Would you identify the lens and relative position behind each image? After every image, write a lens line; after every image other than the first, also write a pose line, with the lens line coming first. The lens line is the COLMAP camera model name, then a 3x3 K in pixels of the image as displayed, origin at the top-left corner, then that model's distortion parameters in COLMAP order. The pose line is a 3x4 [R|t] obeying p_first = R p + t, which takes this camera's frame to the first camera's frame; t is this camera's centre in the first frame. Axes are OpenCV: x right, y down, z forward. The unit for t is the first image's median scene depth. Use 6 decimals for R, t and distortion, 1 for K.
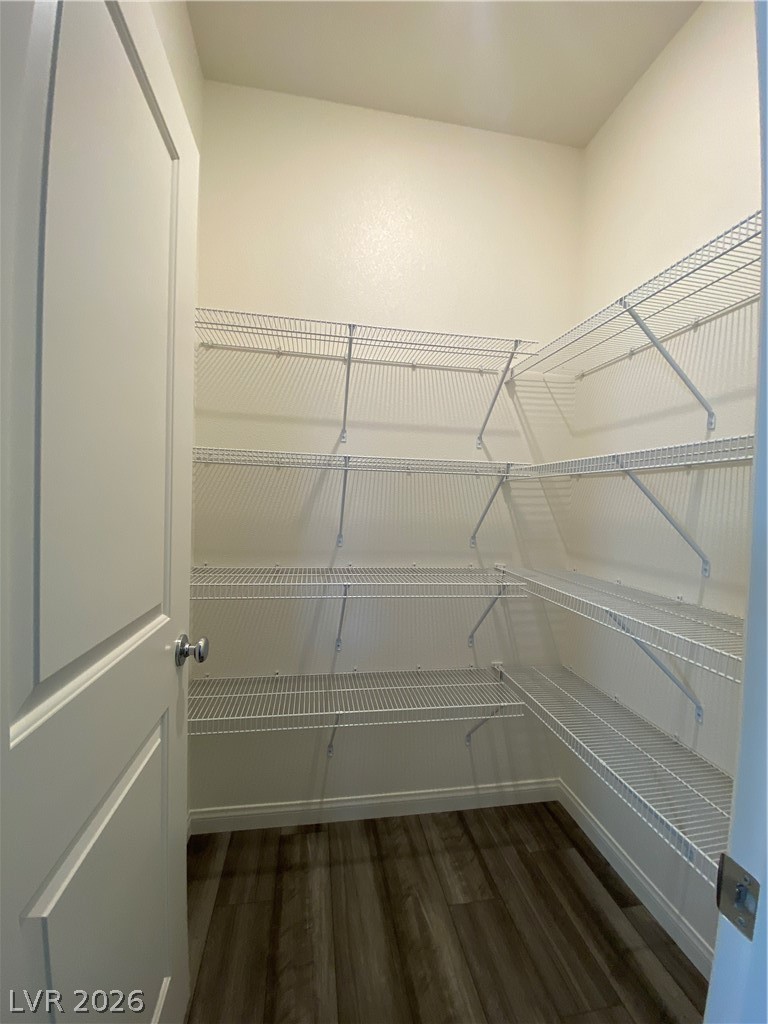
lens RADIAL K [[417.8, 0, 379.8], [0, 417.8, 503.1], [0, 0, 1]] dist [0.004561, -0.011984]
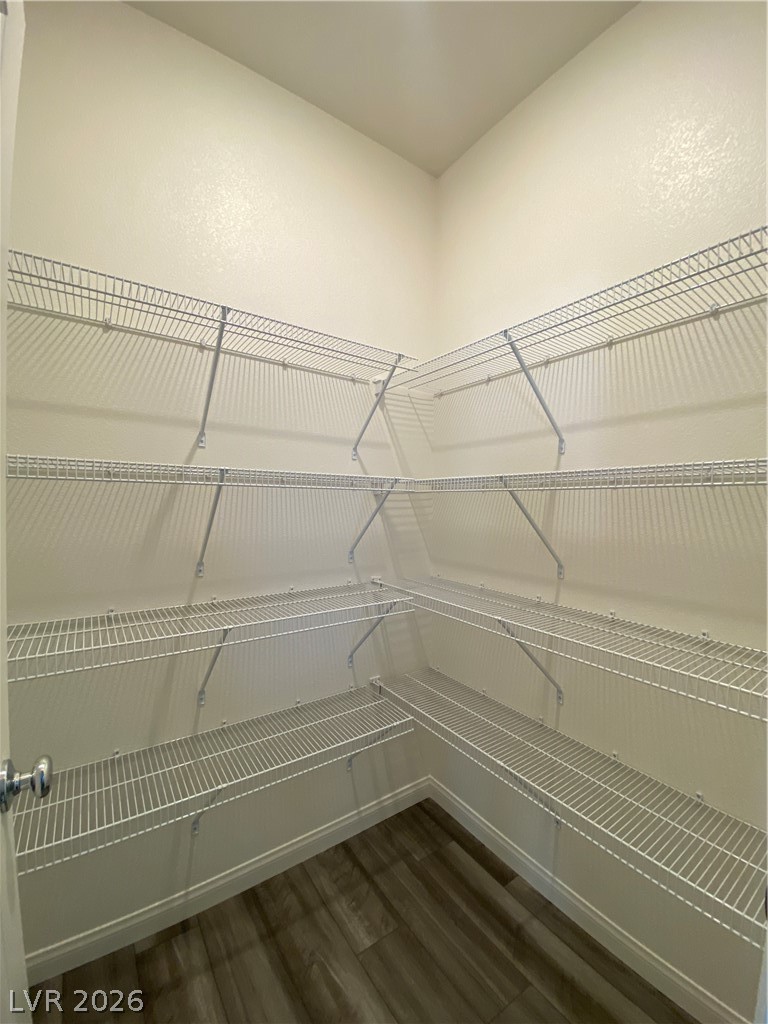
lens RADIAL K [[417.8, 0, 390.6], [0, 417.8, 506.0], [0, 0, 1]] dist [0.004561, -0.011984]
pose [[0.902175, -0.018729, 0.430964, -0.119384], [0.017420, 0.999824, 0.006984, -0.034336], [-0.431019, 0.001207, 0.902342, 0.109011]]
